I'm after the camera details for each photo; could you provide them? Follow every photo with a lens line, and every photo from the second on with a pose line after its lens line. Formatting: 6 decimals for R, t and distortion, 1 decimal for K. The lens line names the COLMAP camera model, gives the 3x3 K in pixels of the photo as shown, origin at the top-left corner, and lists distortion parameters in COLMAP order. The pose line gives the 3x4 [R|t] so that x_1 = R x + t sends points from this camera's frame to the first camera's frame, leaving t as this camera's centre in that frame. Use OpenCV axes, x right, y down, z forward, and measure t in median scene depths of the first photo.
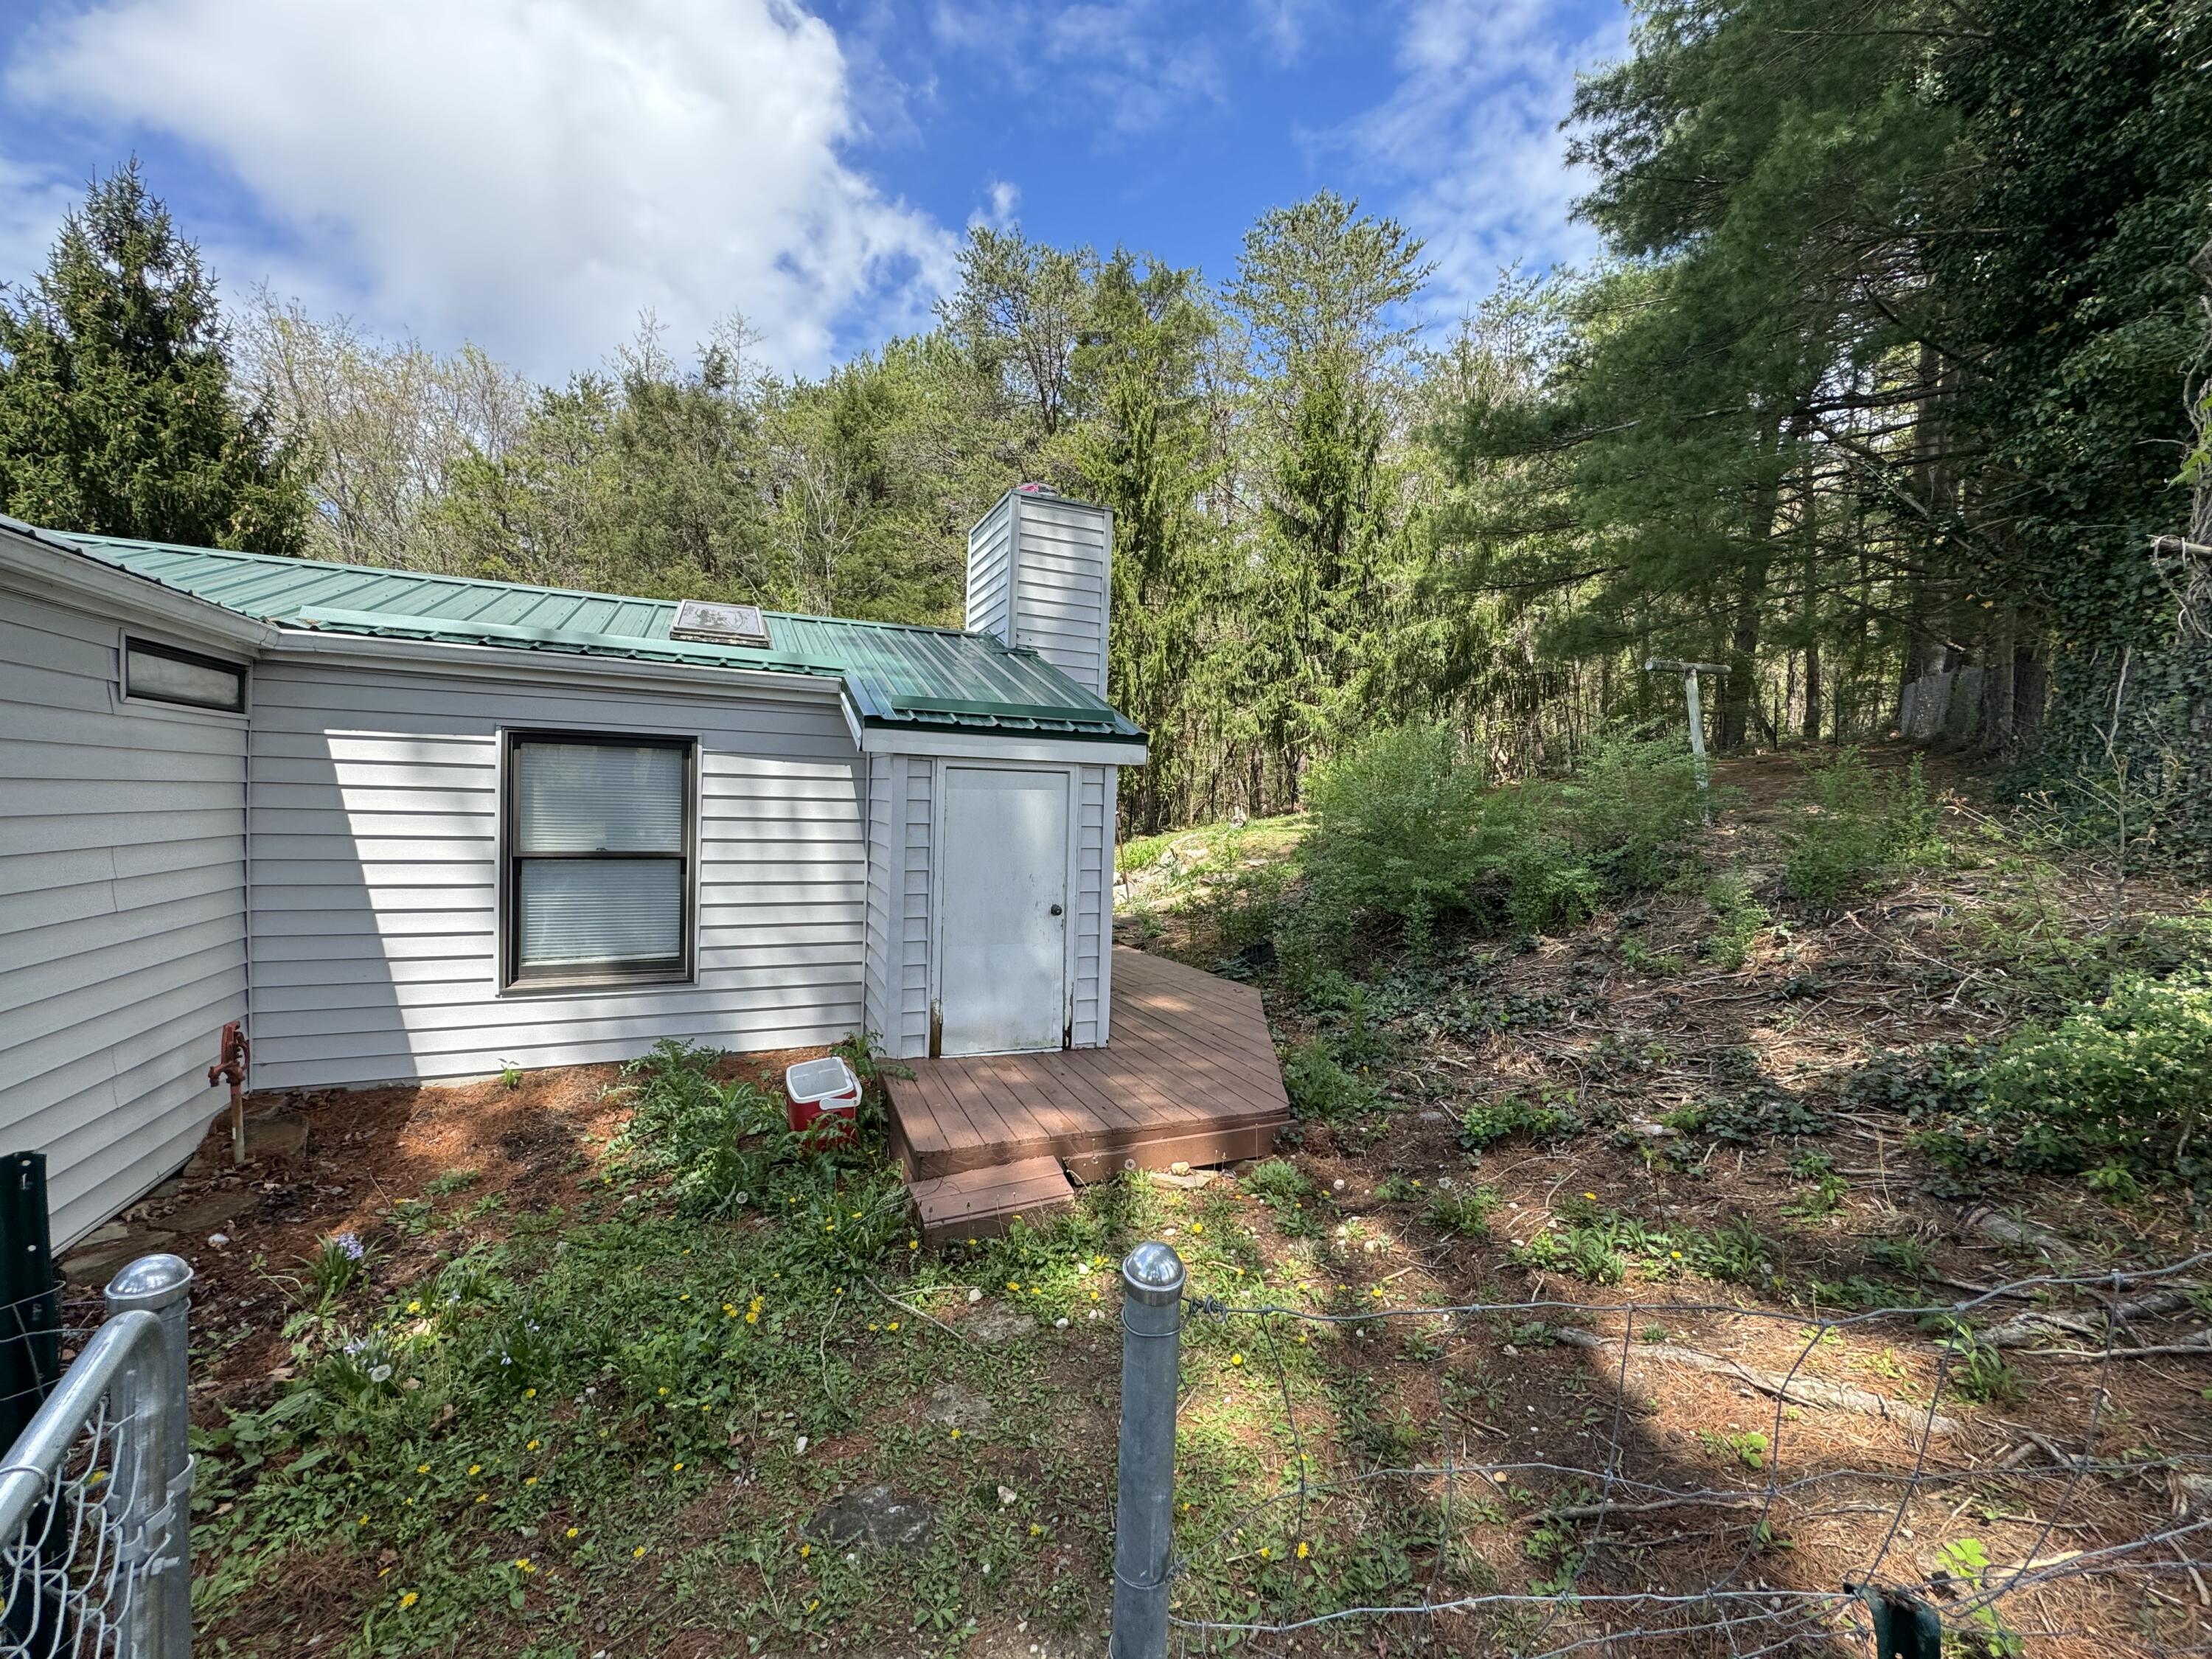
lens RADIAL K [[879.5, 0, 1101.8], [0, 879.5, 825.3], [0, 0, 1]] dist [-0.002629, 0.000499]
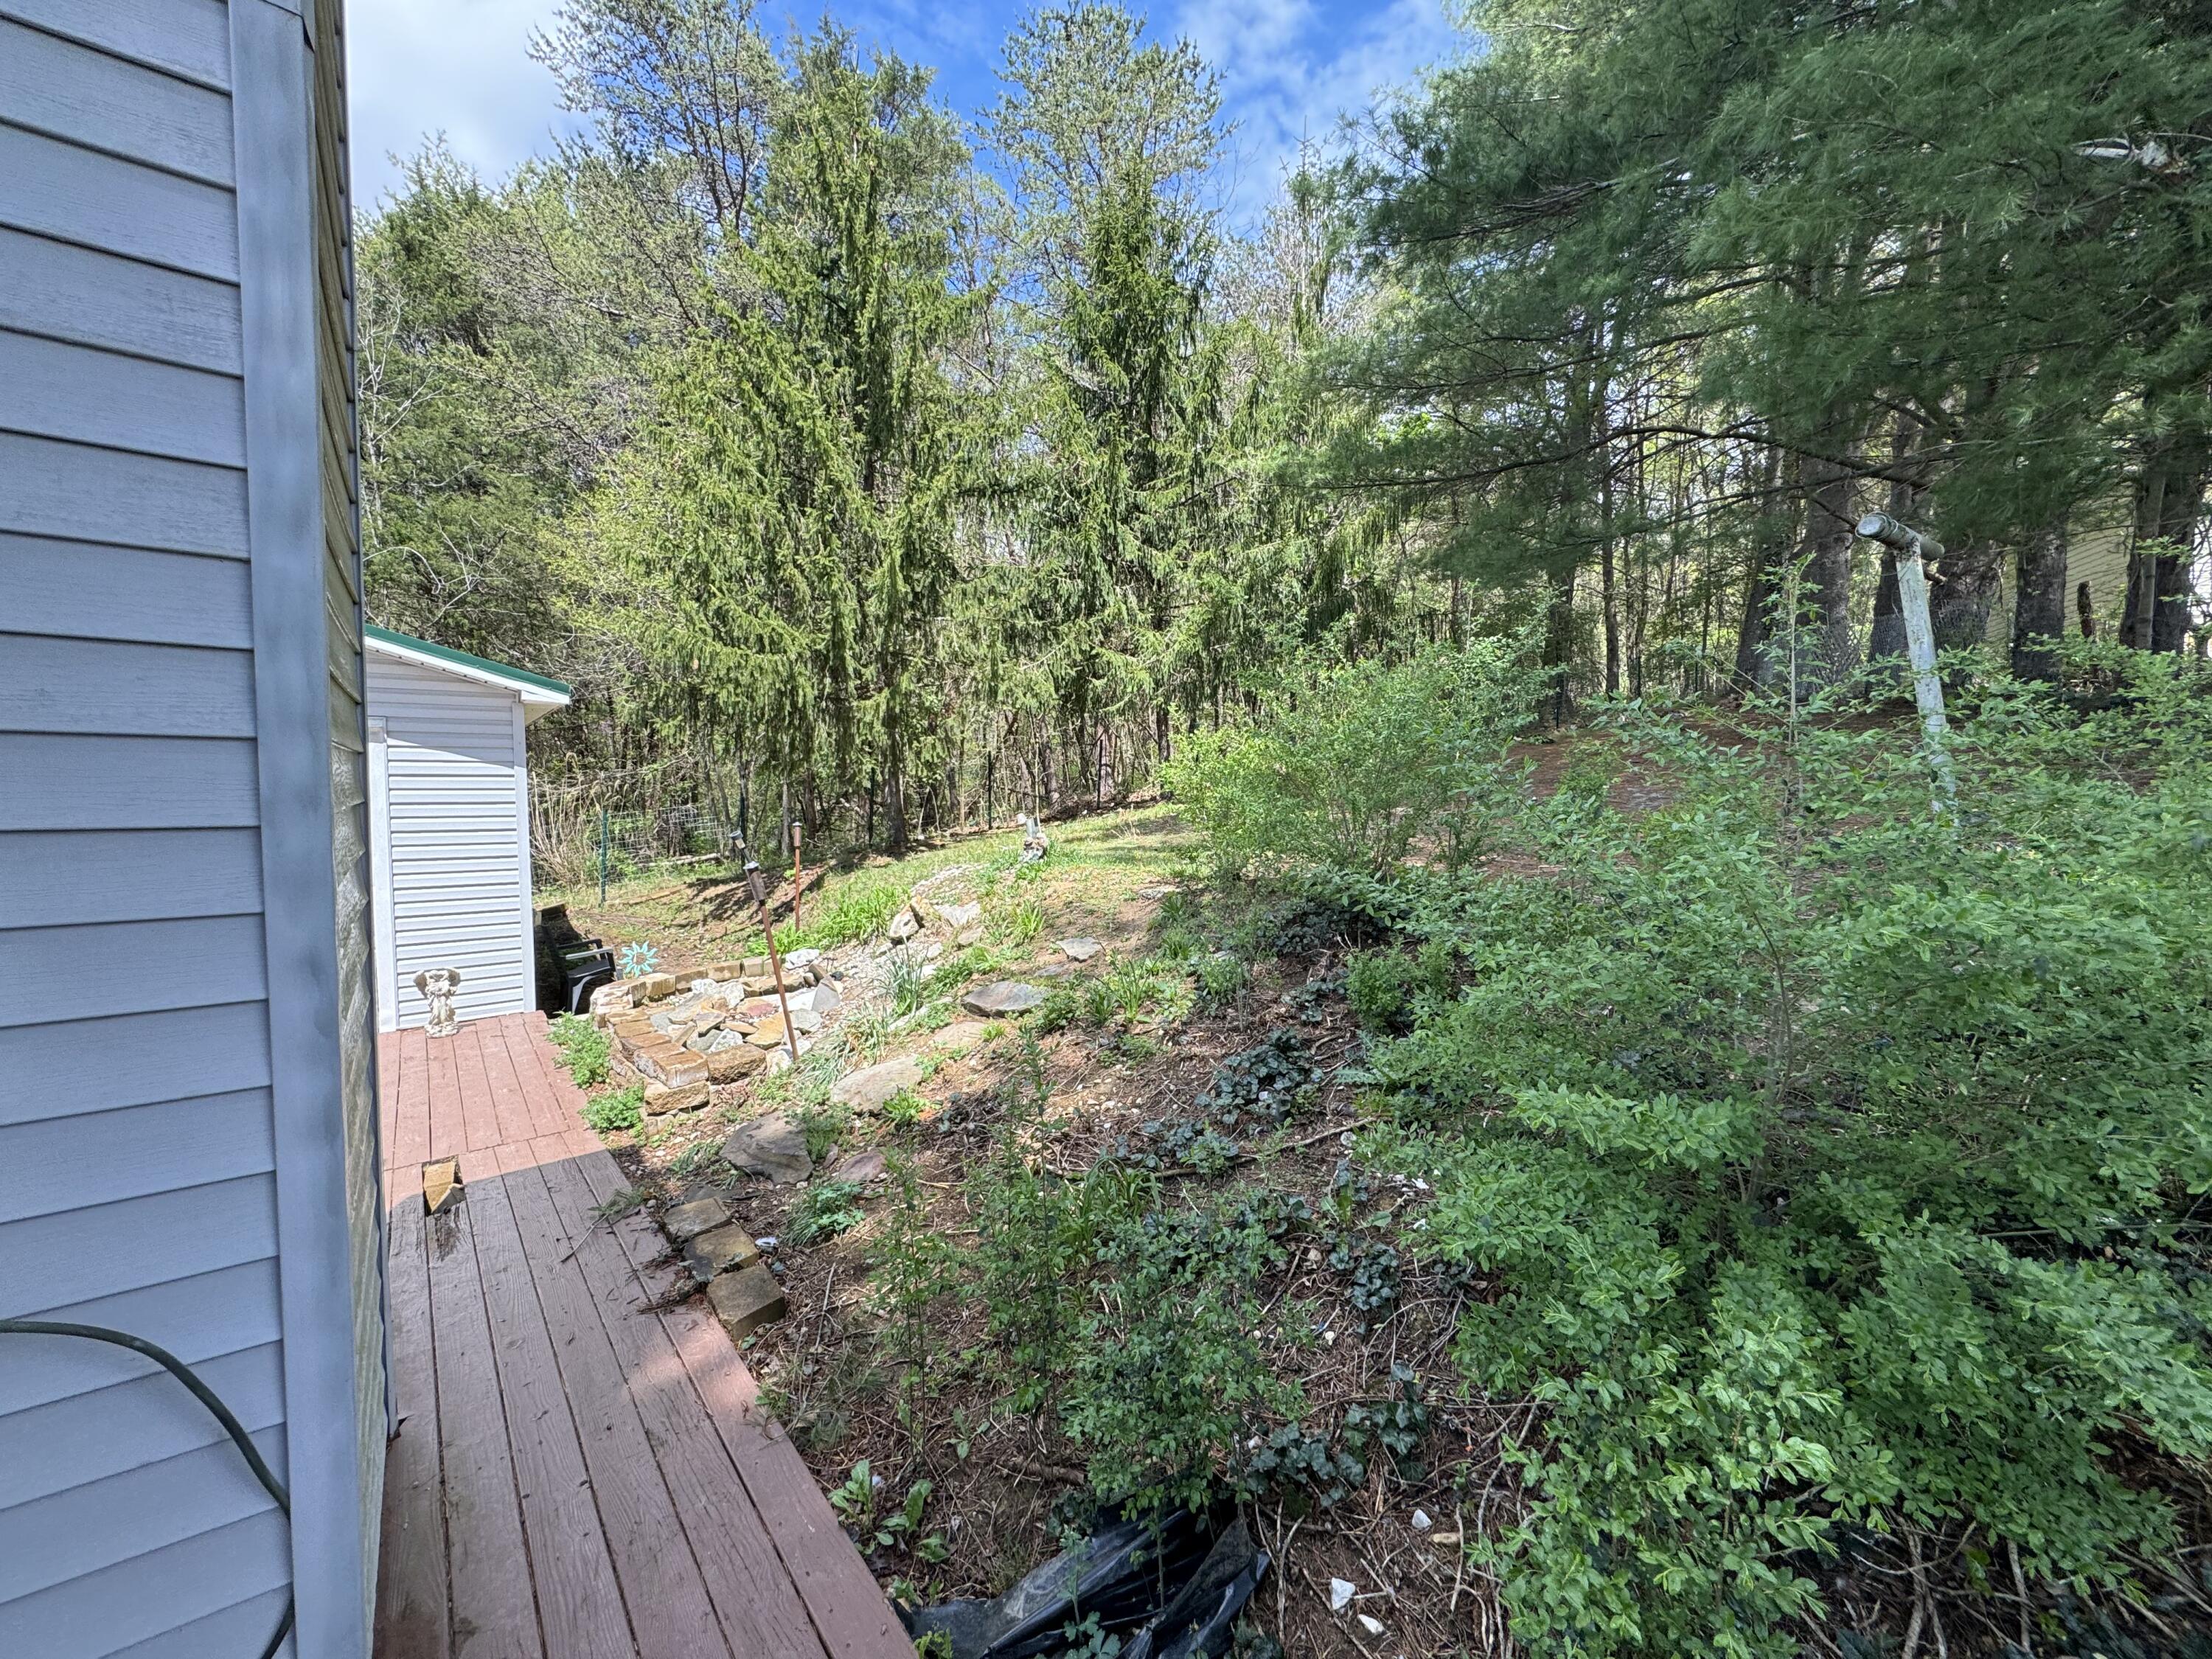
lens RADIAL K [[879.5, 0, 1103.8], [0, 879.5, 837.6], [0, 0, 1]] dist [-0.002629, 0.000499]
pose [[0.968247, -0.043649, 0.246154, 0.045087], [0.034527, 0.998552, 0.041255, -0.023398], [-0.247598, -0.031446, 0.968352, 0.330235]]
